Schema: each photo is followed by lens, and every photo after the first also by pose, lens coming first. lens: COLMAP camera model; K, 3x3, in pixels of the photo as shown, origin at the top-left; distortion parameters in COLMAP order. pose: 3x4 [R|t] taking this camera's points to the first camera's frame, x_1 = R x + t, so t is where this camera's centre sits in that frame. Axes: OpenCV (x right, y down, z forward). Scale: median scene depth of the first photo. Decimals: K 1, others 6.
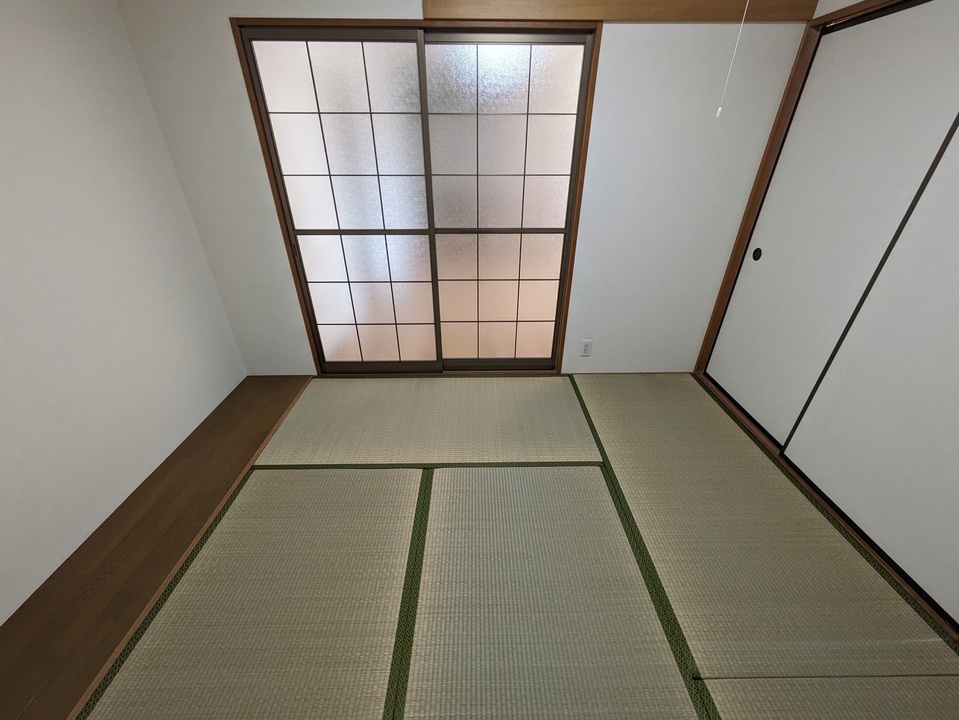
lens RADIAL K [[380.3, 0, 483.6], [0, 380.3, 362.2], [0, 0, 1]] dist [0.001614, 0.000898]
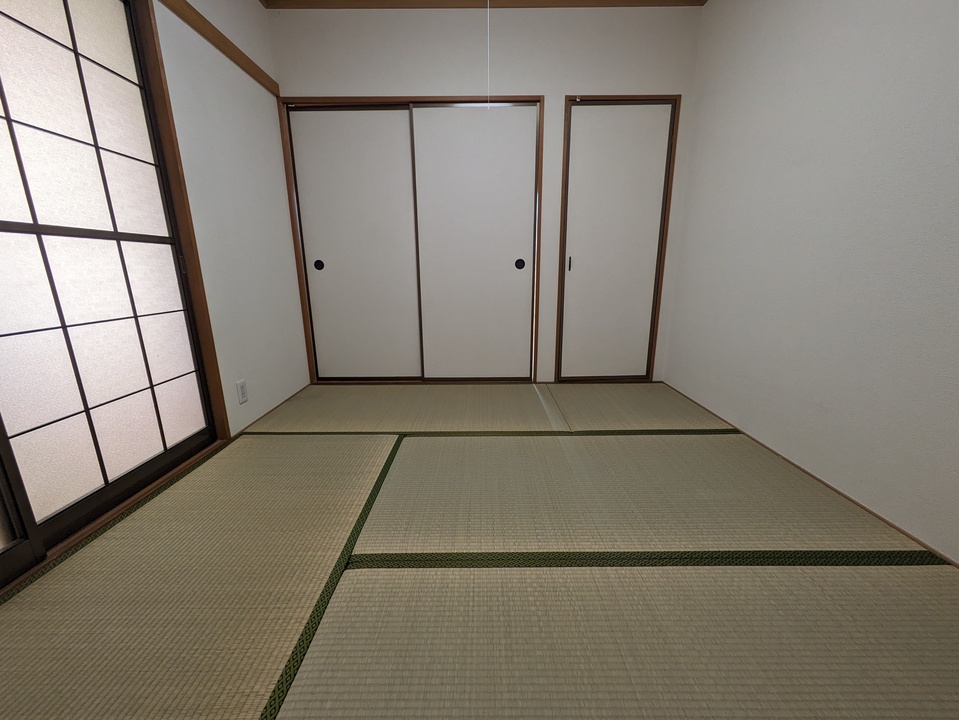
lens RADIAL K [[380.3, 0, 483.8], [0, 380.3, 359.2], [0, 0, 1]] dist [0.001614, 0.000898]
pose [[0.017374, -0.238799, 0.970914, -0.475956], [0.502435, 0.841636, 0.198012, 0.002329], [-0.864440, 0.484381, 0.134603, 0.435140]]
